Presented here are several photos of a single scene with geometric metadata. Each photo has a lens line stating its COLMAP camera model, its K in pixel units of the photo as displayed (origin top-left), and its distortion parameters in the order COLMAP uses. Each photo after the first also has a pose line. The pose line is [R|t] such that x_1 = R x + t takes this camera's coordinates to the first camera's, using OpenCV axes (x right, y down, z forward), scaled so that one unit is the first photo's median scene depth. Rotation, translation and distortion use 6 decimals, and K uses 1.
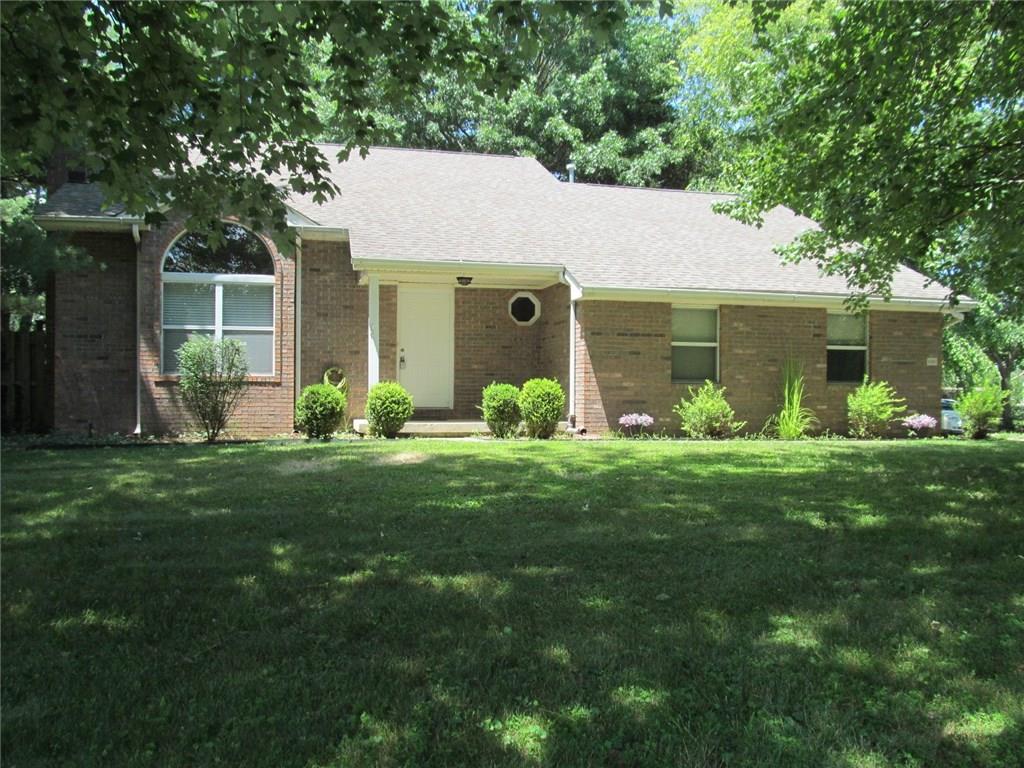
lens RADIAL K [[859.2, 0, 515.5], [0, 859.2, 383.9], [0, 0, 1]] dist [-0.051771, 0.015587]
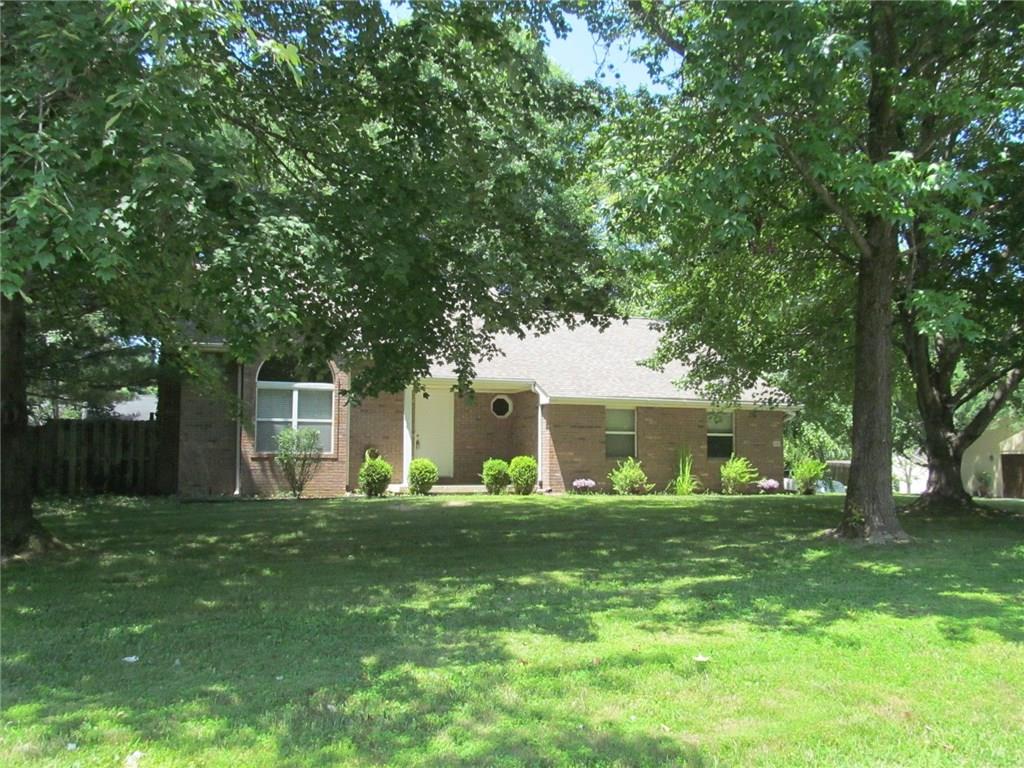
lens RADIAL K [[859.2, 0, 509.6], [0, 859.2, 385.9], [0, 0, 1]] dist [-0.051771, 0.015587]
pose [[0.994850, 0.007580, 0.101074, -0.137560], [0.000619, 0.996727, -0.080836, -0.006637], [-0.101356, 0.080483, 0.991589, -0.481058]]
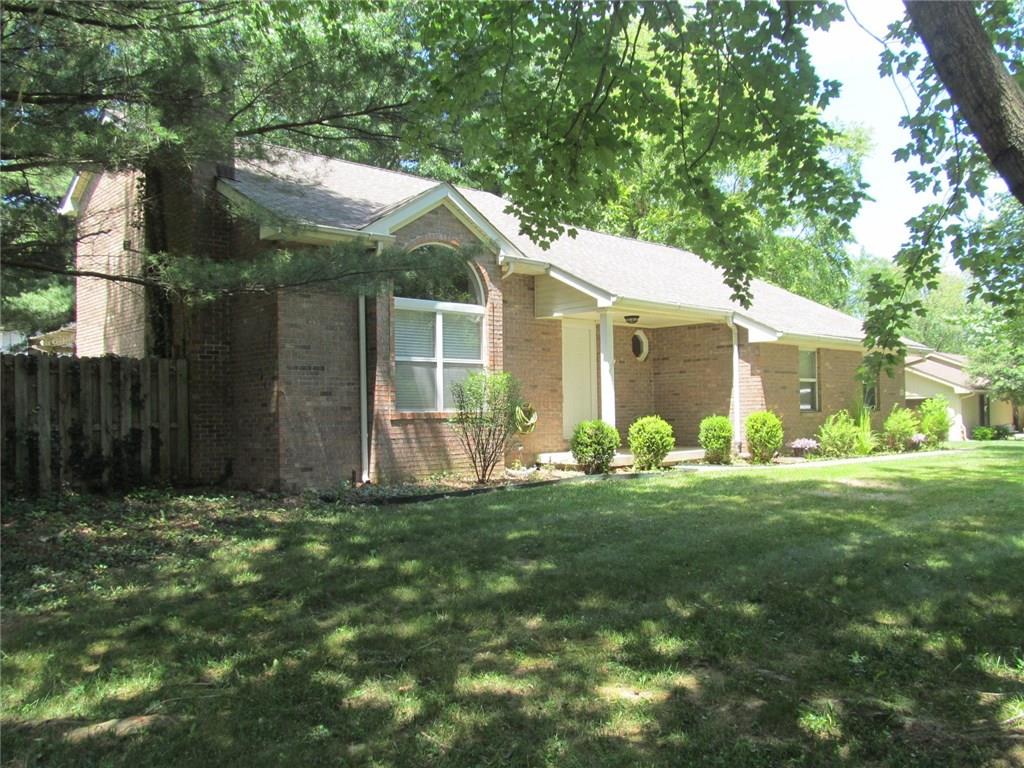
lens RADIAL K [[859.2, 0, 511.1], [0, 859.2, 385.3], [0, 0, 1]] dist [-0.051771, 0.015587]
pose [[0.858695, -0.000710, 0.512486, -0.774656], [0.011950, 0.999755, -0.018638, -0.020876], [-0.512347, 0.022128, 0.858493, 0.170059]]
